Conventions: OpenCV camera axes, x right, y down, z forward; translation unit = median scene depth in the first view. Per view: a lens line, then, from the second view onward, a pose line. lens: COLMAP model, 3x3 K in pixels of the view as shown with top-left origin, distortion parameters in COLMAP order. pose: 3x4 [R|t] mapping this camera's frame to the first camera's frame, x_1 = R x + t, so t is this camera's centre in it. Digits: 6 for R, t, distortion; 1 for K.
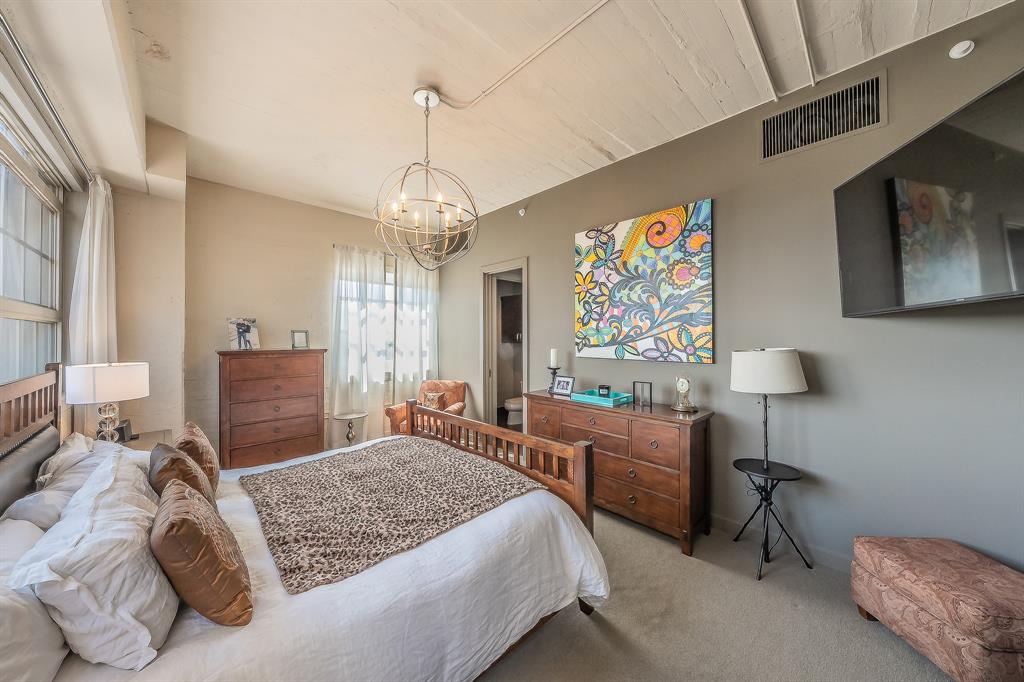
lens RADIAL K [[350.8, 0, 506.5], [0, 350.8, 338.7], [0, 0, 1]] dist [-0.009674, -0.000020]
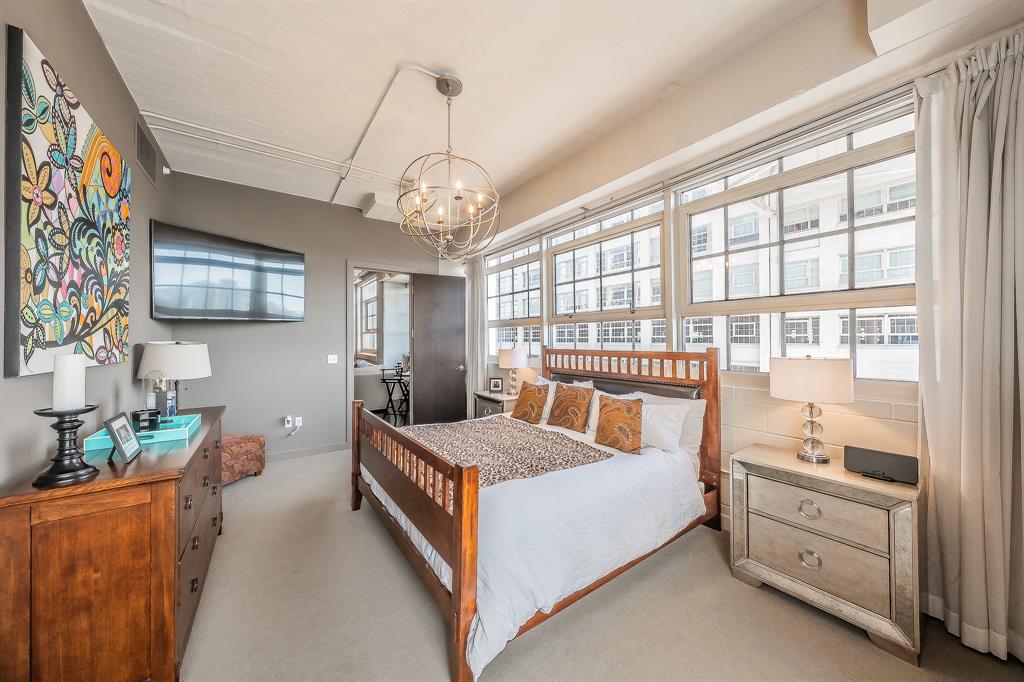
lens RADIAL K [[350.8, 0, 504.9], [0, 350.8, 337.6], [0, 0, 1]] dist [-0.009674, -0.000020]
pose [[-0.987274, 0.005344, 0.158941, -0.336595], [0.004862, 0.999982, -0.003421, 0.015486], [-0.158957, -0.002605, -0.987282, 1.254148]]
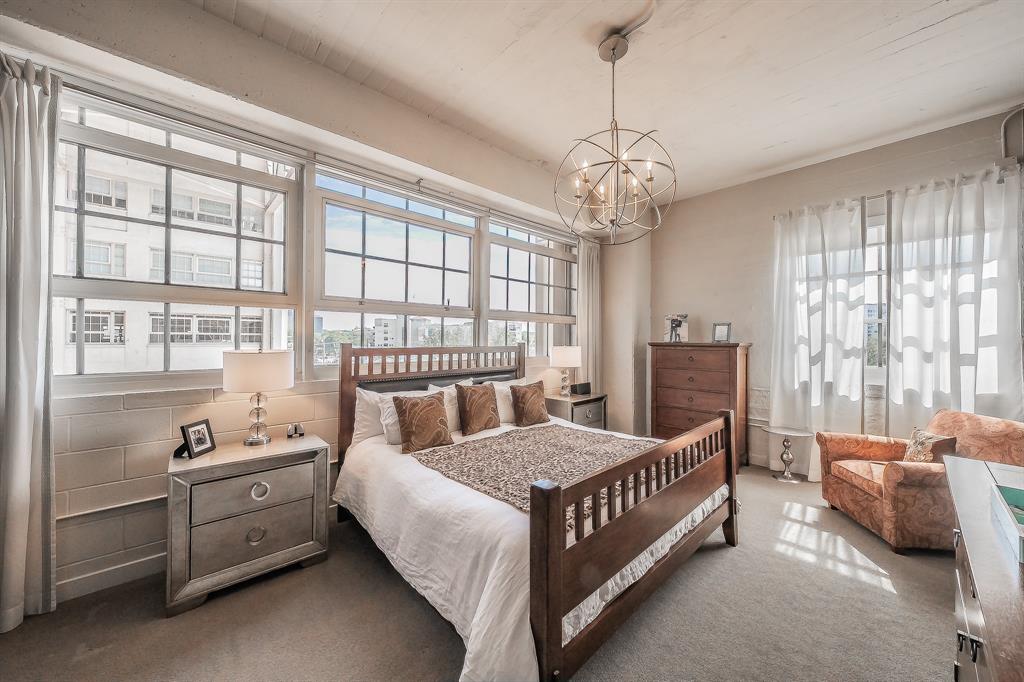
lens RADIAL K [[358.9, 0, 509.8], [0, 358.9, 339.1], [0, 0, 1]] dist [-0.002983, 0.000276]
pose [[-0.010788, 0.000544, -0.999942, 0.434514], [-0.007742, 0.999970, 0.000627, 0.025721], [0.999912, 0.007748, -0.010784, 0.489006]]
